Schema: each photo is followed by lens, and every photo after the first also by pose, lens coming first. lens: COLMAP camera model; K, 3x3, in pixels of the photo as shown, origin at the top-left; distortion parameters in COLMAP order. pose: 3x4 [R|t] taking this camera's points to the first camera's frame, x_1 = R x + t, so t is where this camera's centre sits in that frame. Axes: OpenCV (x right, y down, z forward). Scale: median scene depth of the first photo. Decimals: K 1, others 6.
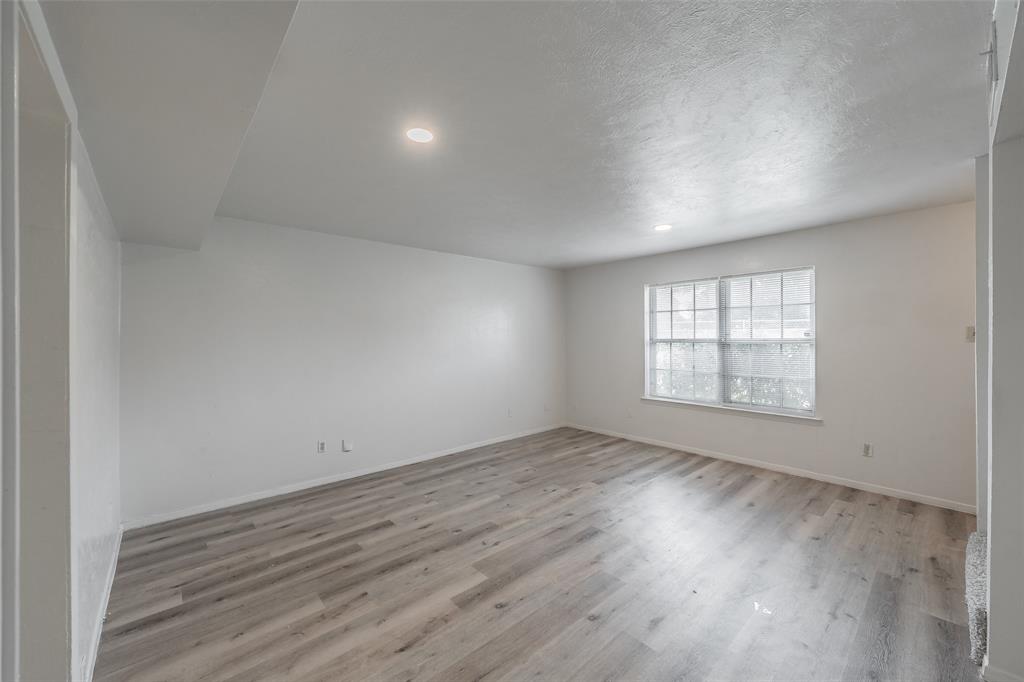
lens RADIAL K [[395.2, 0, 512.0], [0, 395.2, 341.0], [0, 0, 1]] dist [0.000226, -0.000066]
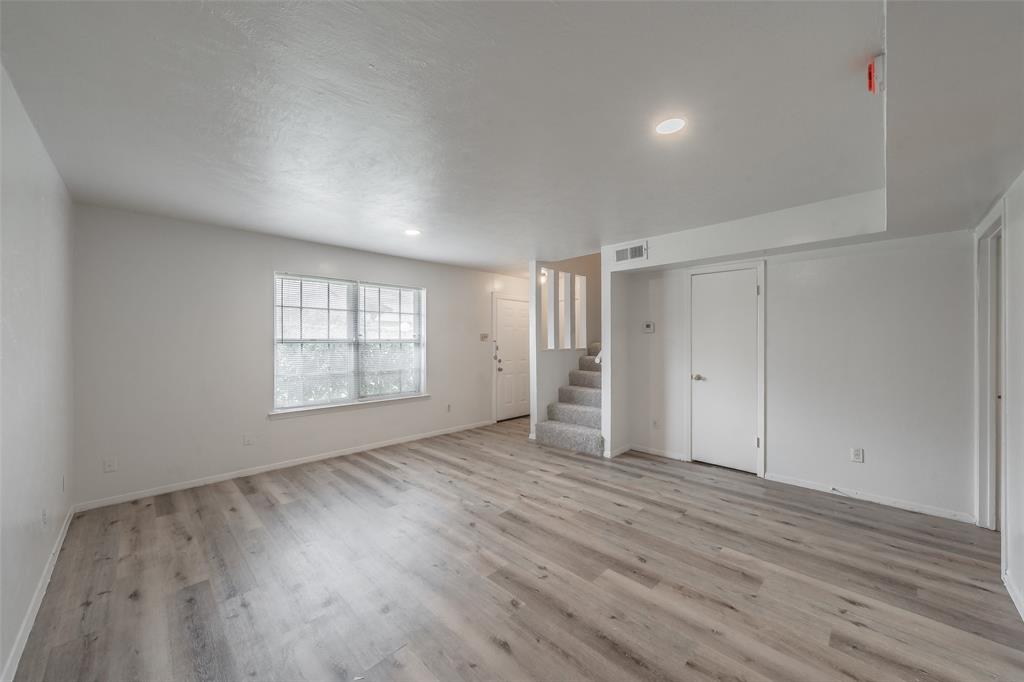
lens RADIAL K [[373.0, 0, 512.0], [0, 373.0, 341.0], [0, 0, 1]] dist [0.000485, 0.000045]
pose [[-0.056385, 0.001187, 0.998408, -0.617625], [0.007894, 0.999969, -0.000743, 0.004500], [-0.998378, 0.007839, -0.056393, 0.791297]]
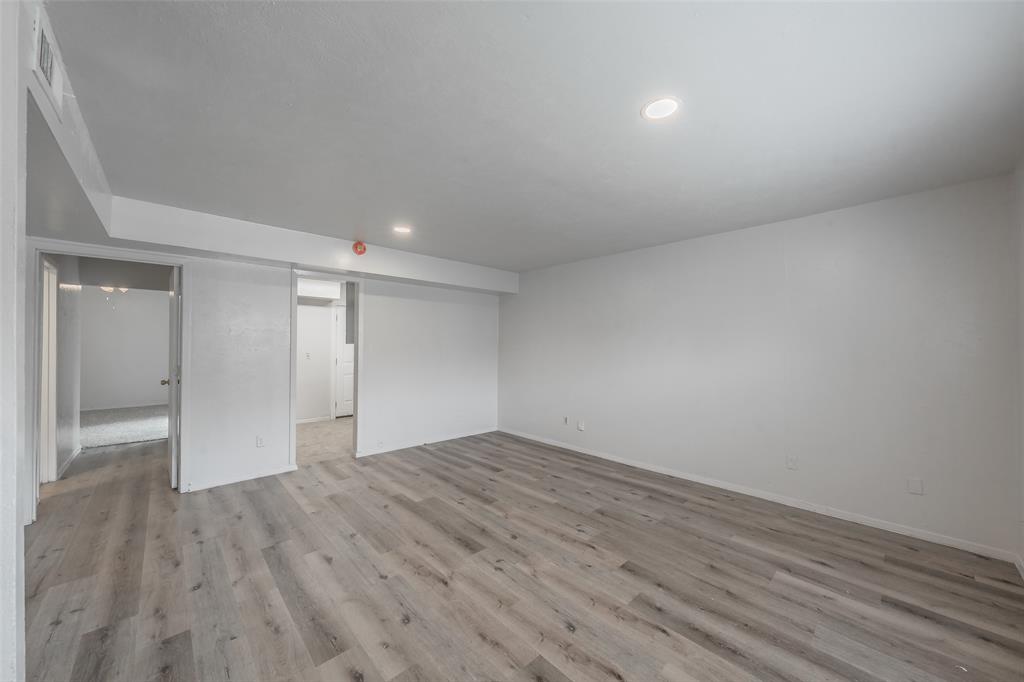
lens RADIAL K [[369.5, 0, 517.3], [0, 369.5, 339.5], [0, 0, 1]] dist [-0.000637, -0.000114]
pose [[0.037626, -0.003049, -0.999287, 0.827555], [-0.007471, 0.999967, -0.003332, -0.009909], [0.999264, 0.007591, 0.037602, 0.807490]]
